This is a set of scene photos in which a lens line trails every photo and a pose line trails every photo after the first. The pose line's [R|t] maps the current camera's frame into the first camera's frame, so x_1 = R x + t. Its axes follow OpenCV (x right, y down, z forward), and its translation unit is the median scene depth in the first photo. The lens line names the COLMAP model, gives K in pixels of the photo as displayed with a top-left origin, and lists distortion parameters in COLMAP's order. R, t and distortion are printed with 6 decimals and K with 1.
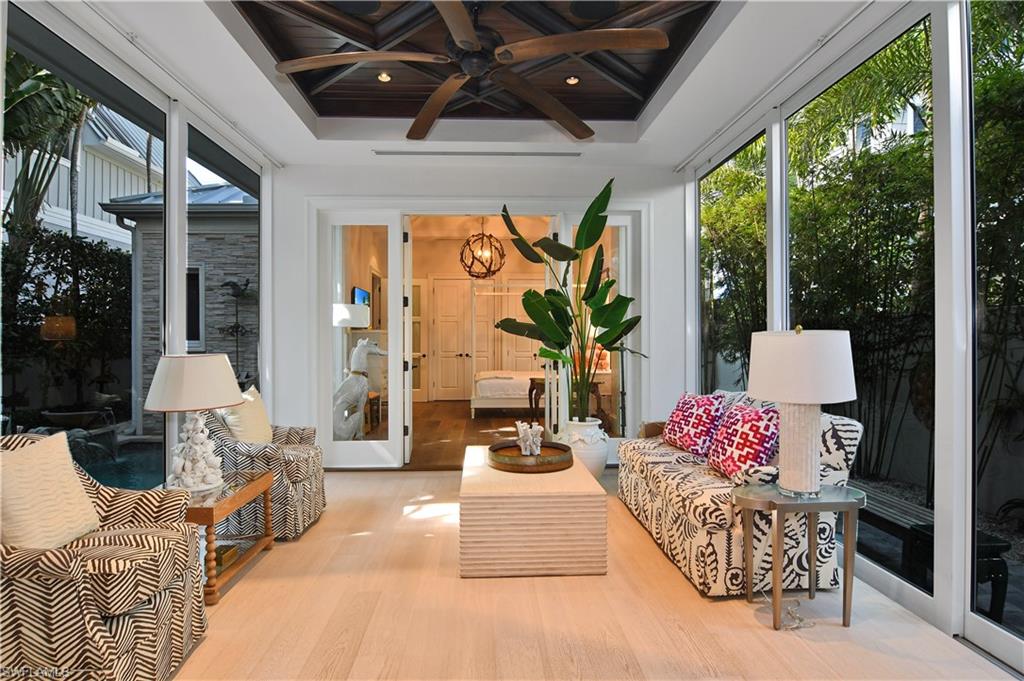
lens RADIAL K [[555.0, 0, 509.8], [0, 555.0, 342.5], [0, 0, 1]] dist [-0.020847, -0.000166]
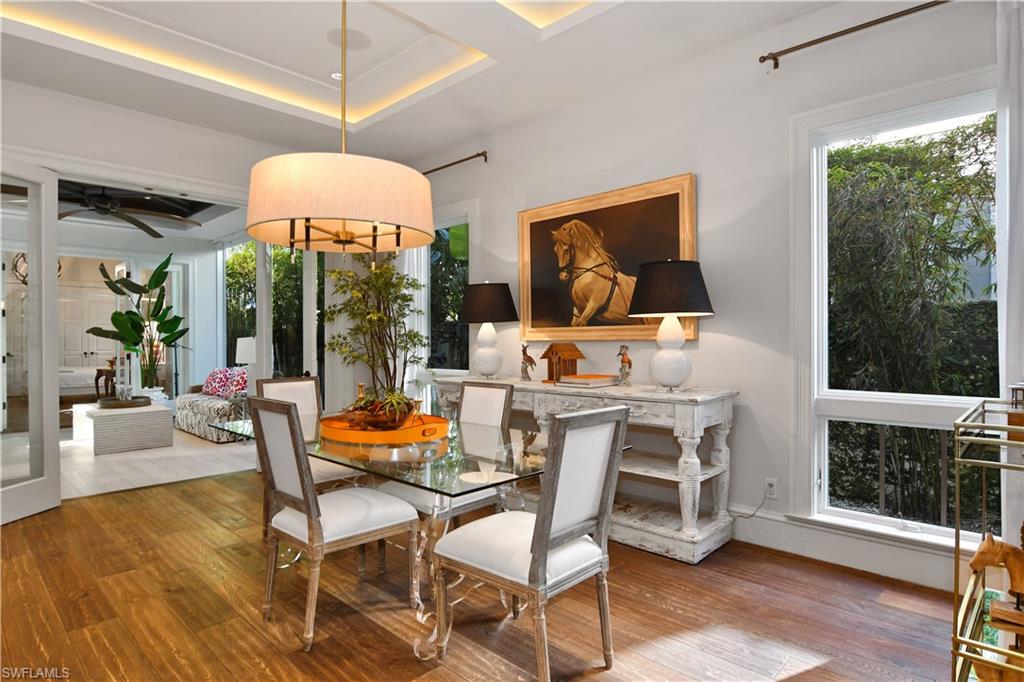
lens RADIAL K [[555.0, 0, 506.4], [0, 555.0, 347.7], [0, 0, 1]] dist [-0.020847, -0.000166]
pose [[0.727167, -0.004838, 0.686443, -0.235328], [0.000785, 0.999980, 0.006216, 0.007749], [-0.686460, -0.003981, 0.727157, -0.981628]]
